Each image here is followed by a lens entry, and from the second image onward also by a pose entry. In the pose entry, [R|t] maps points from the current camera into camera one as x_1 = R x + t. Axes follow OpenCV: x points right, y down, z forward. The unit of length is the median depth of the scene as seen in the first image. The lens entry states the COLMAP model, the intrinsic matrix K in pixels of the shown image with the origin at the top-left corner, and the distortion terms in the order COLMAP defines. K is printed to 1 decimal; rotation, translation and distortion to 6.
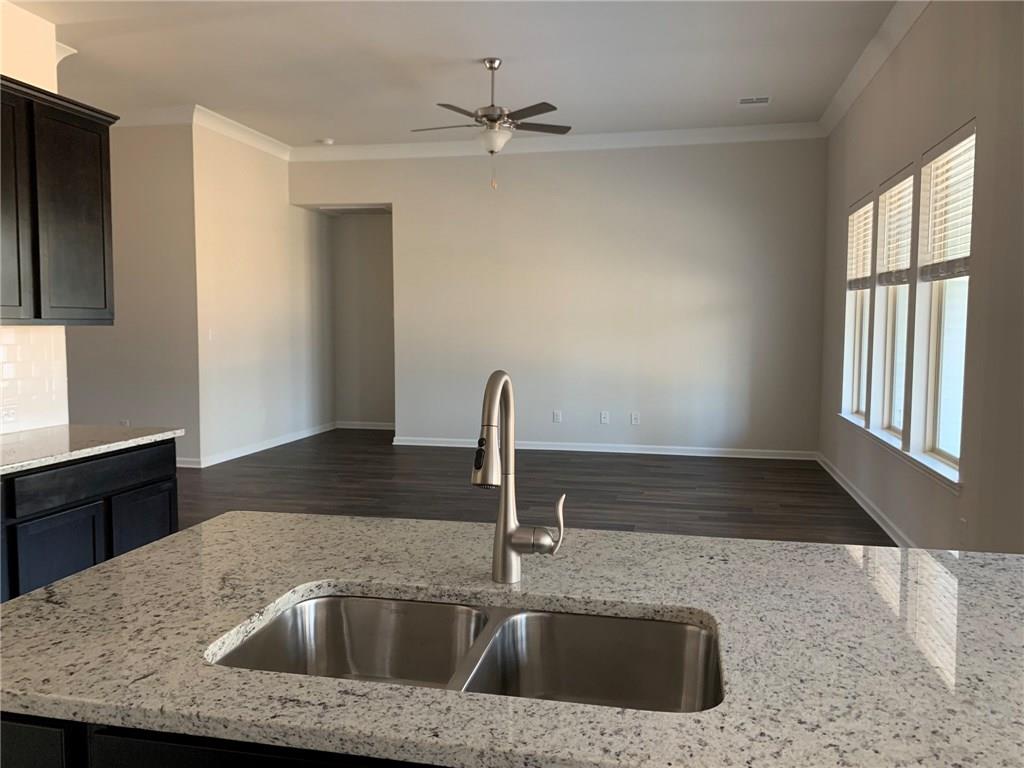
lens RADIAL K [[784.4, 0, 511.5], [0, 784.4, 385.1], [0, 0, 1]] dist [0.039003, -0.028133]
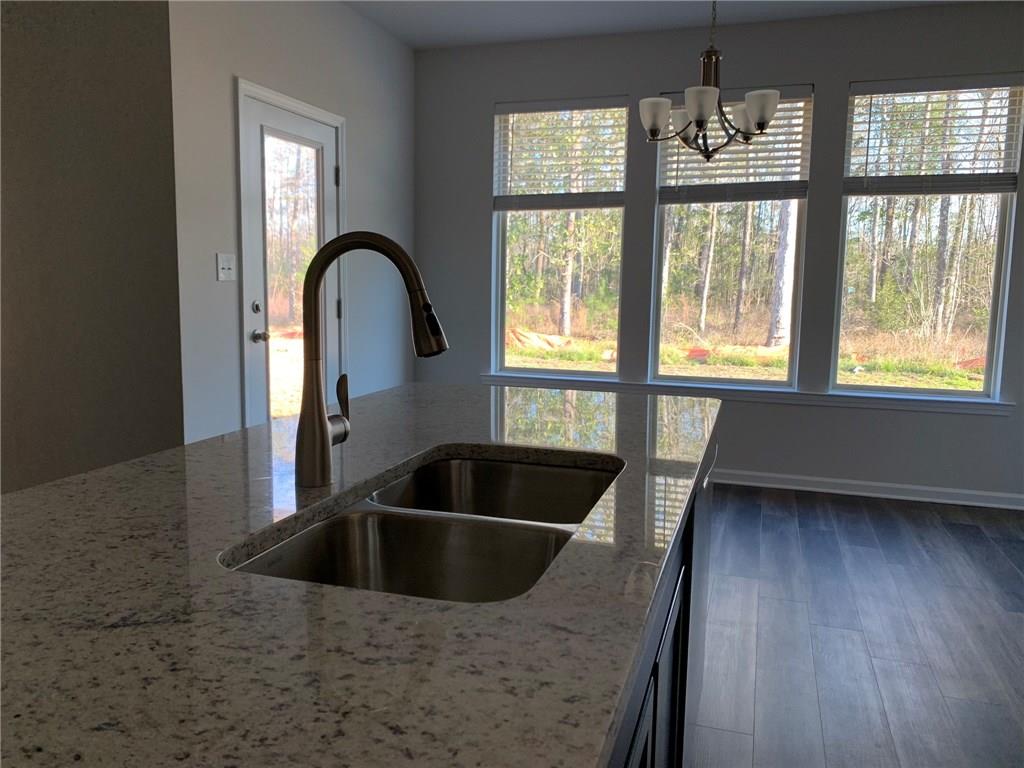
lens RADIAL K [[784.4, 0, 513.6], [0, 784.4, 377.2], [0, 0, 1]] dist [0.039003, -0.028133]
pose [[0.092583, -0.118742, 0.988599, -0.920131], [0.066410, 0.991389, 0.112858, 0.060402], [-0.993488, 0.055205, 0.099672, 0.794210]]
